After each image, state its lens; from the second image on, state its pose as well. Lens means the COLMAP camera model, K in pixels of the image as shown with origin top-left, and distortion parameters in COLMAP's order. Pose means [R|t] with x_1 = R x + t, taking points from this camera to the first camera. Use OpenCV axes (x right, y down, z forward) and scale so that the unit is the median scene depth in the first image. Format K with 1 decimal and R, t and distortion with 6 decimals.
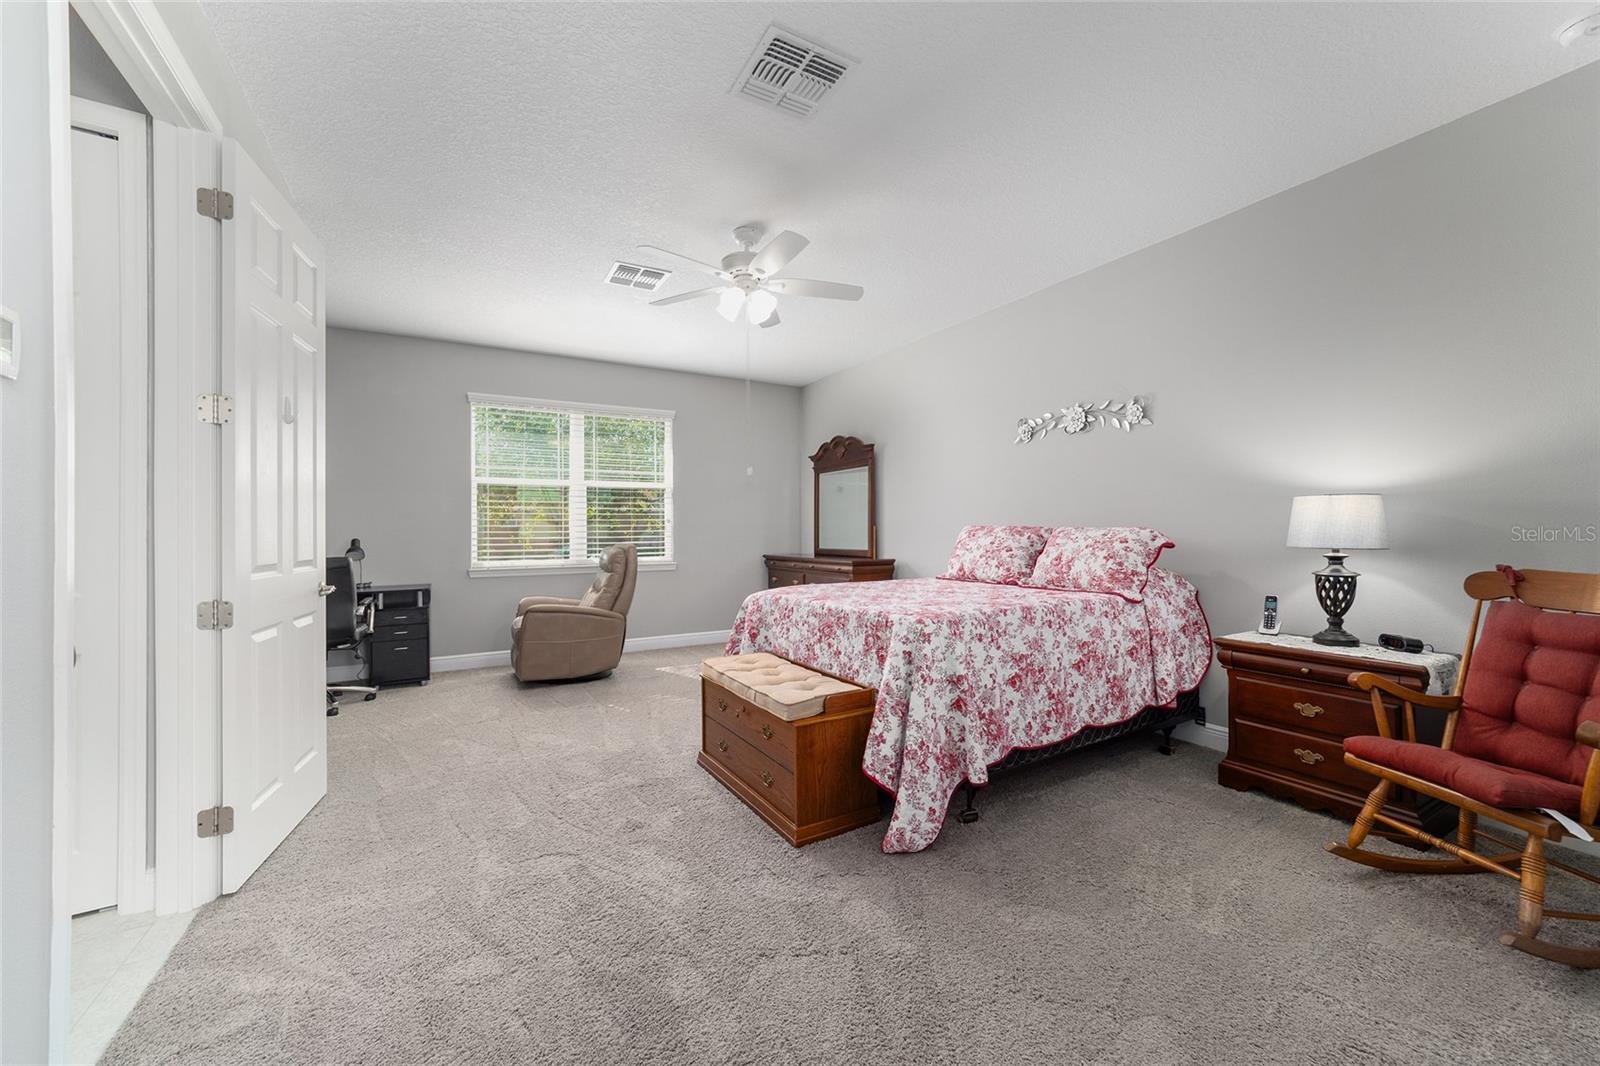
lens RADIAL K [[612.8, 0, 806.2], [0, 612.8, 532.5], [0, 0, 1]] dist [-0.016300, 0.007385]
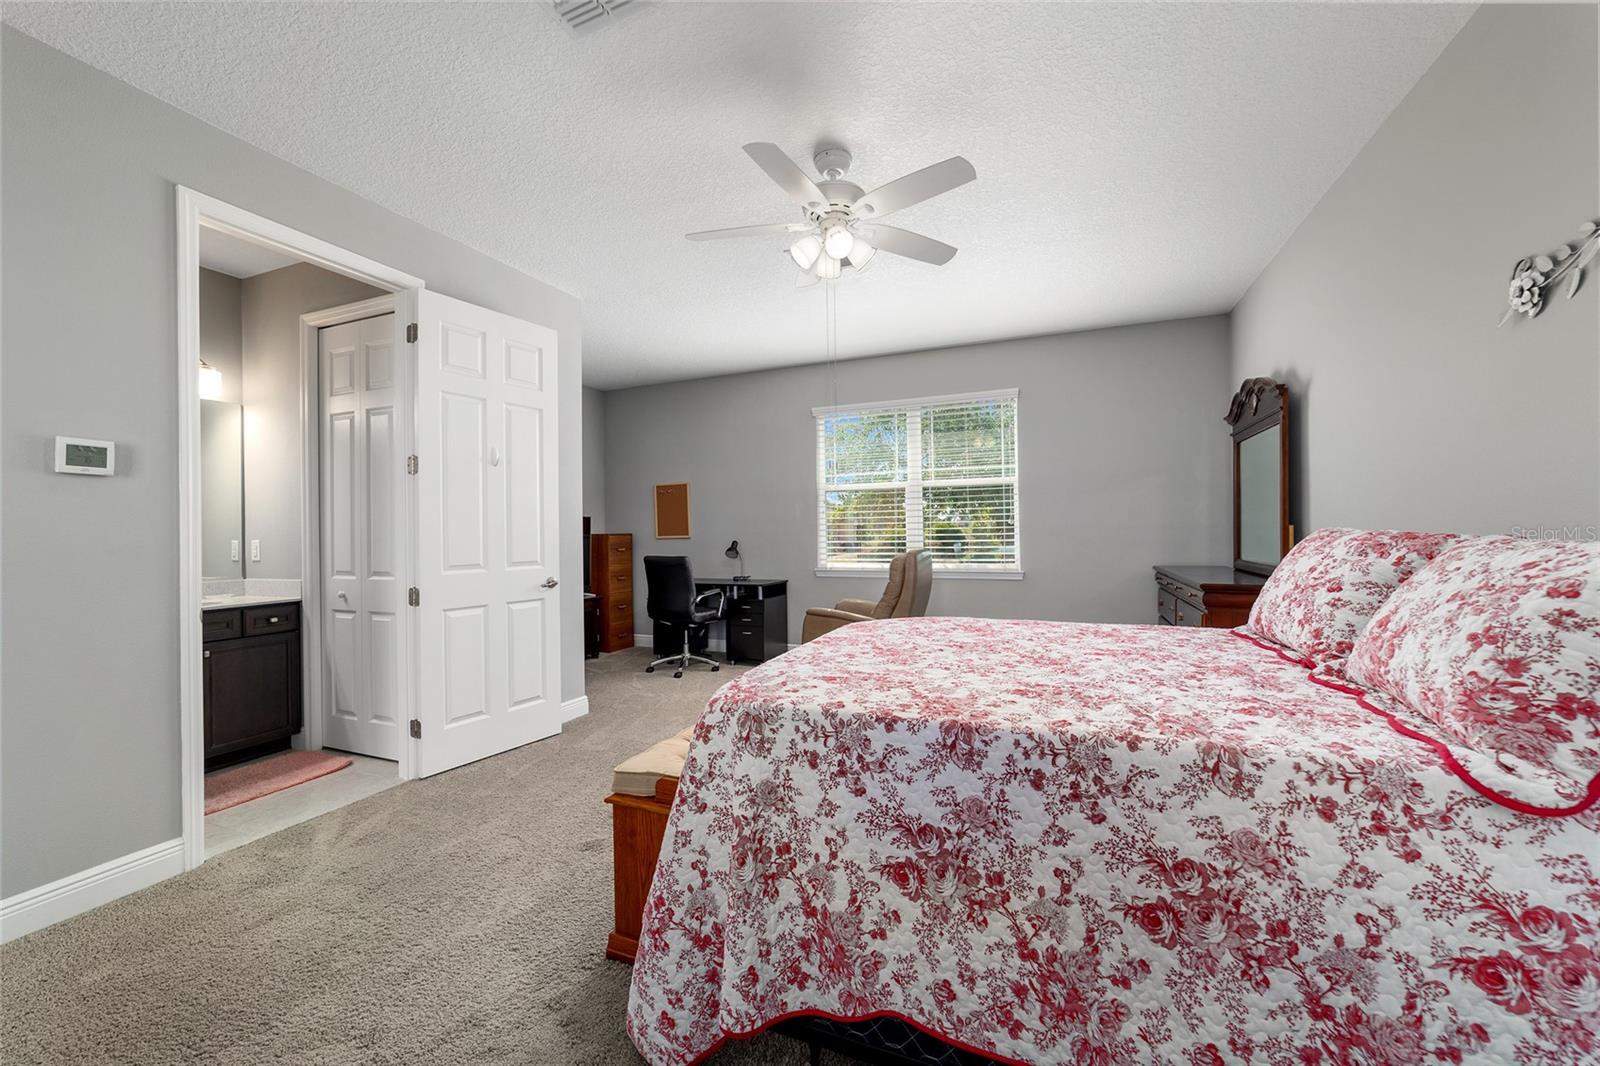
lens RADIAL K [[612.8, 0, 798.4], [0, 612.8, 533.8], [0, 0, 1]] dist [-0.016300, 0.007385]
pose [[0.598327, 0.000315, -0.801252, 0.605340], [0.007238, 0.999957, 0.005798, -0.020629], [0.801220, -0.009269, 0.598299, 0.593823]]
